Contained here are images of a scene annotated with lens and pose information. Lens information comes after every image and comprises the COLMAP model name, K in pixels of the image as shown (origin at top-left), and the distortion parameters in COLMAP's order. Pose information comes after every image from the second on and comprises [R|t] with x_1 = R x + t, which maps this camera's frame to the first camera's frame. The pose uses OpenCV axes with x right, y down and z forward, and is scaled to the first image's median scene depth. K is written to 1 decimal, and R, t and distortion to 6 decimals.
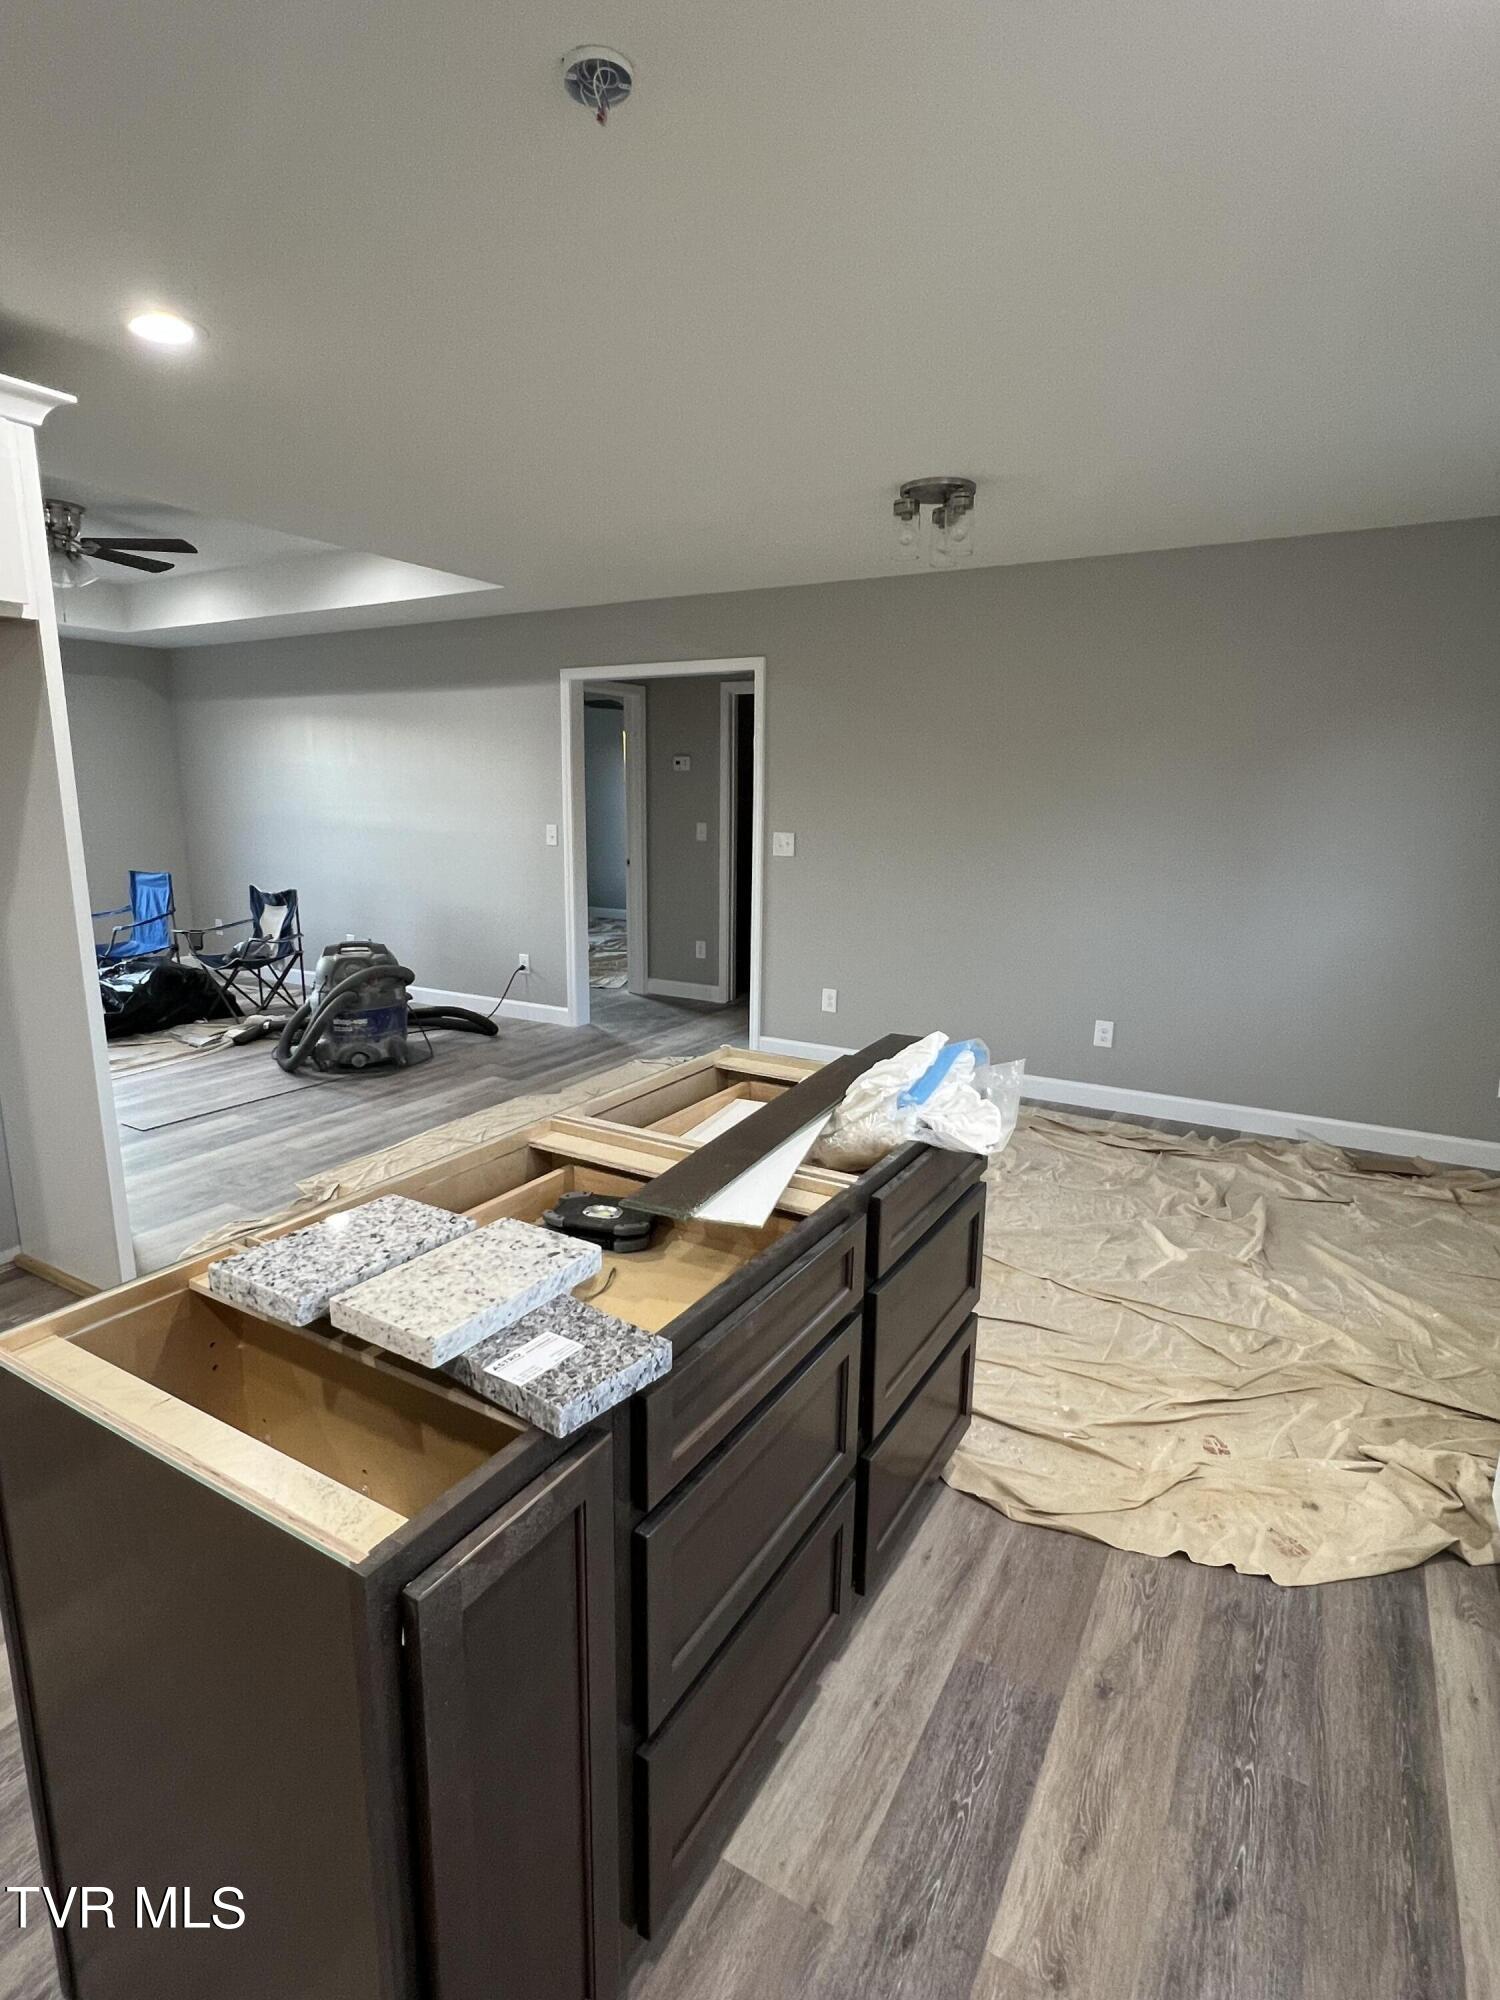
lens RADIAL K [[991.6, 0, 754.8], [0, 991.6, 1009.4], [0, 0, 1]] dist [-0.009376, 0.002422]
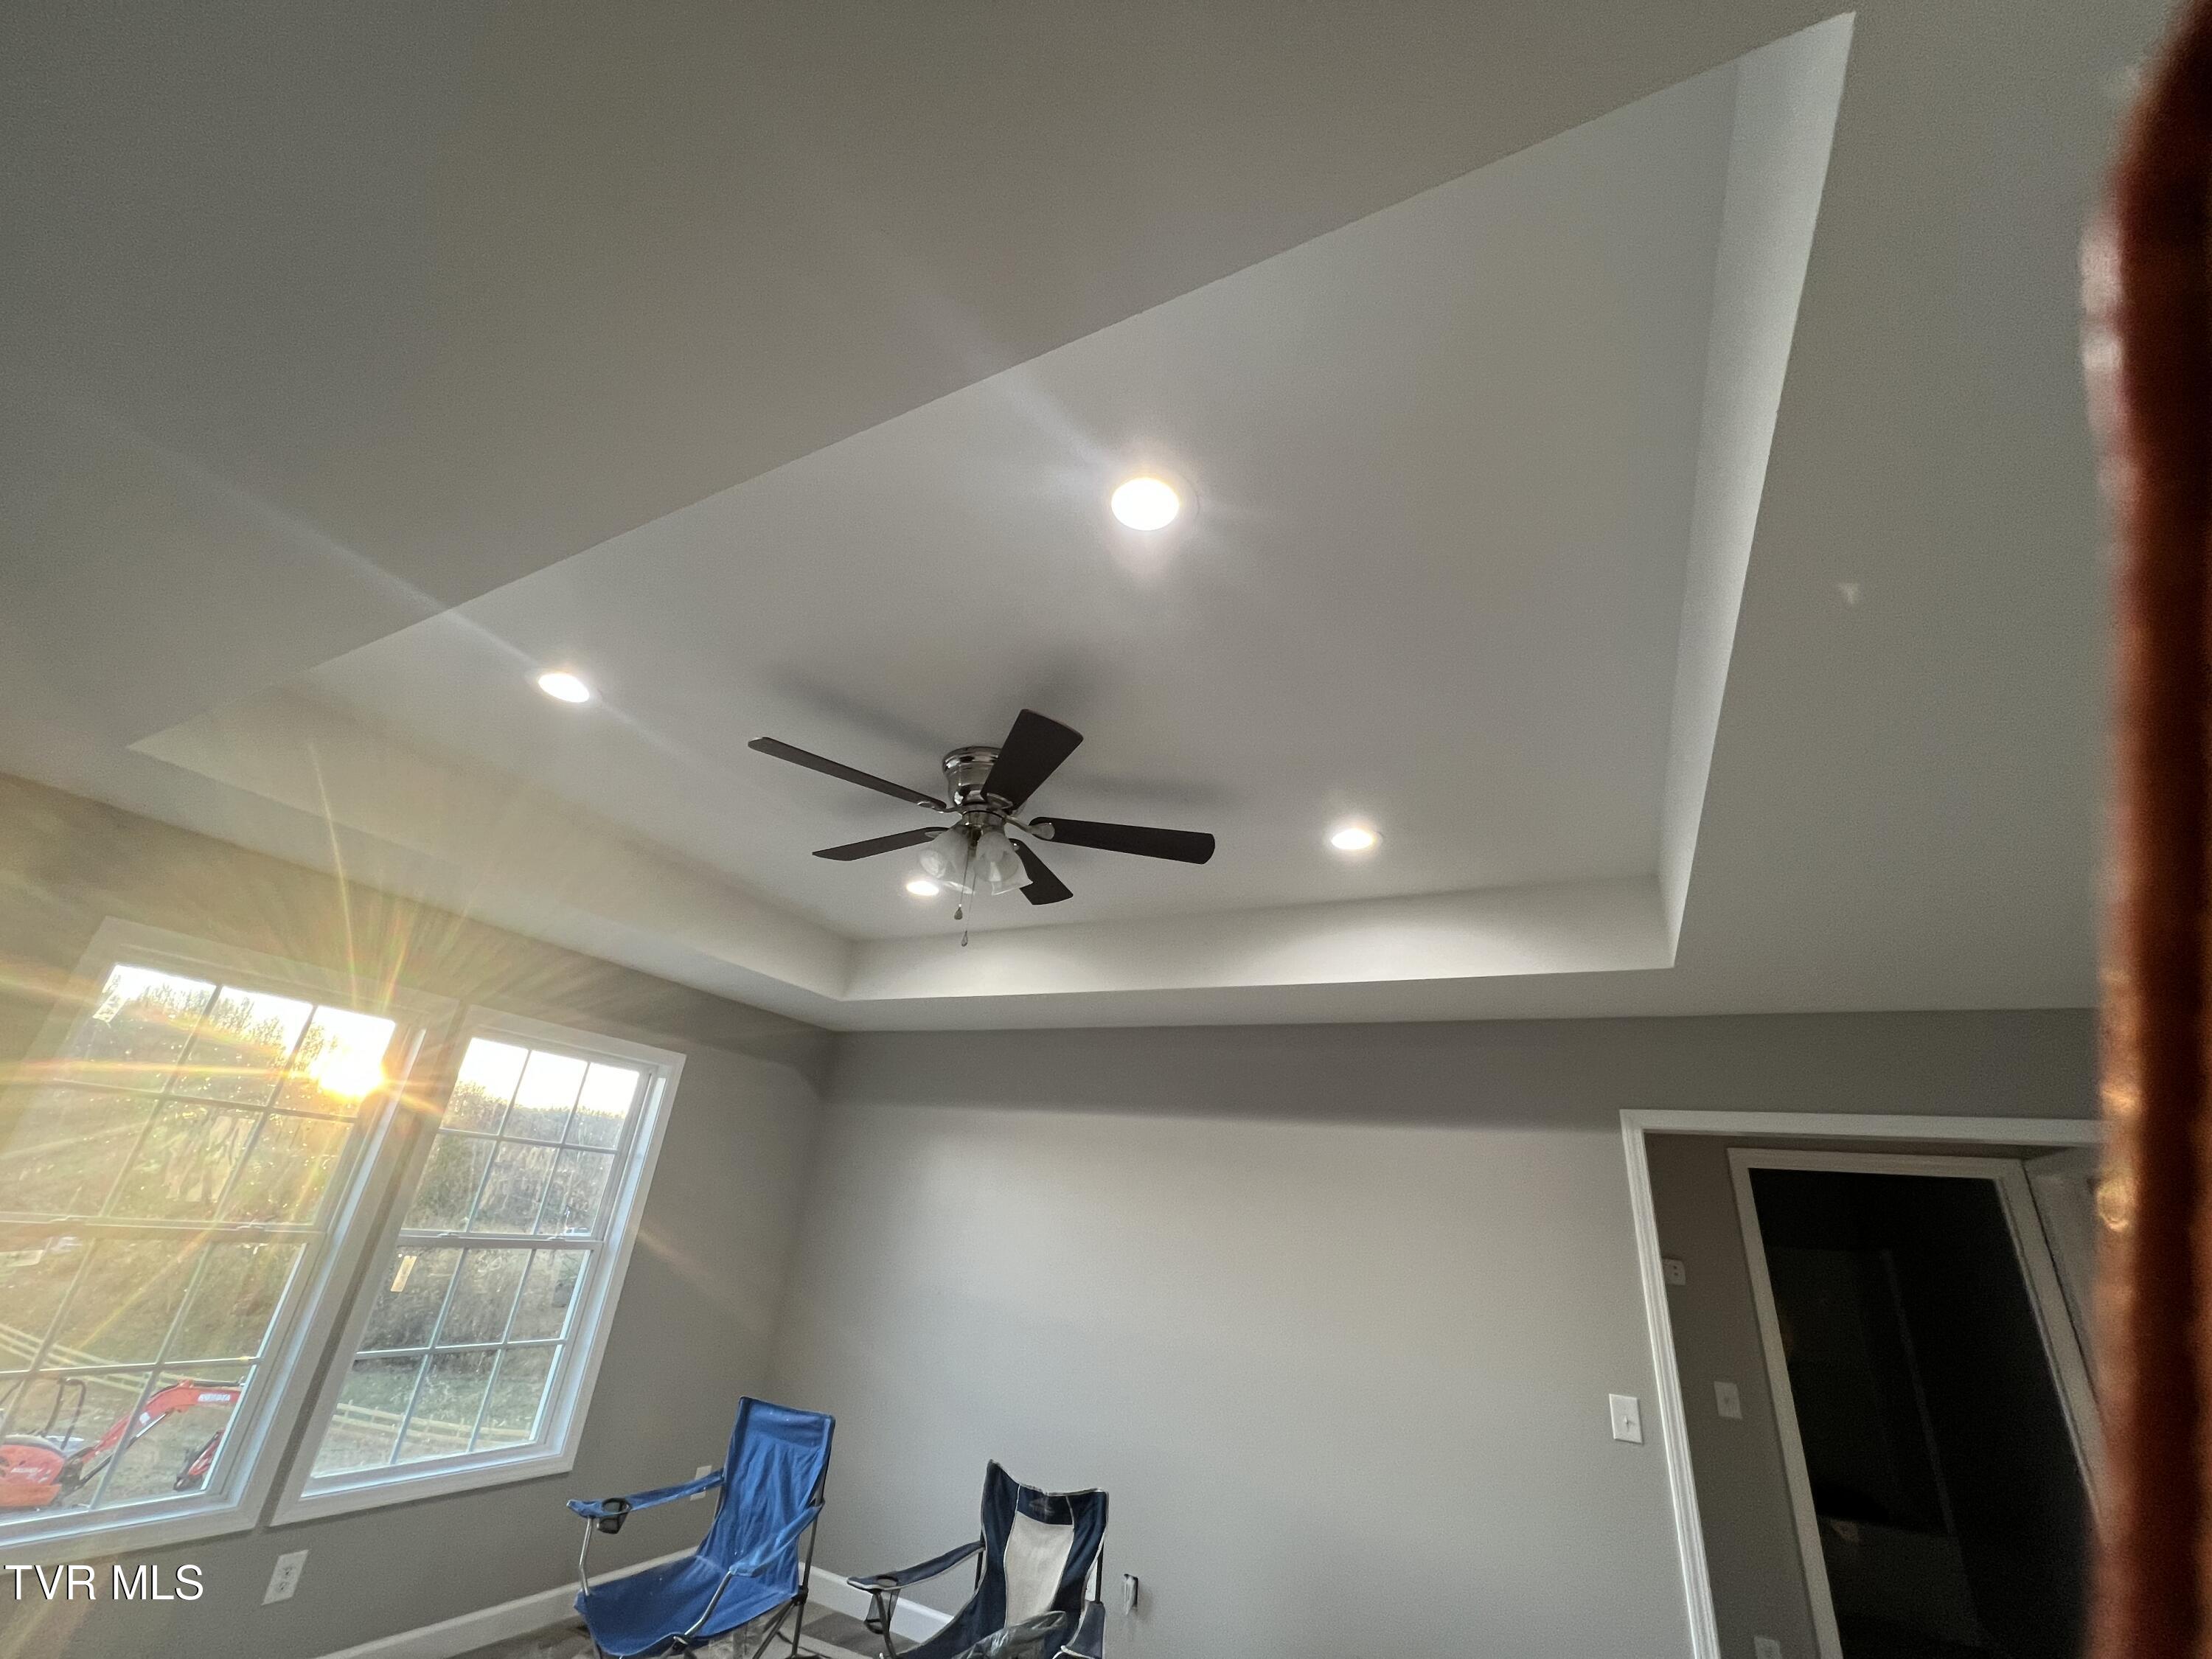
lens RADIAL K [[879.4, 0, 1112.2], [0, 879.4, 821.8], [0, 0, 1]] dist [0.001788, 0.000079]
pose [[0.996600, 0.082389, 0.000903, -0.483757], [-0.065518, 0.799077, -0.597649, -0.124693], [-0.049961, 0.595558, 0.801757, 0.422688]]
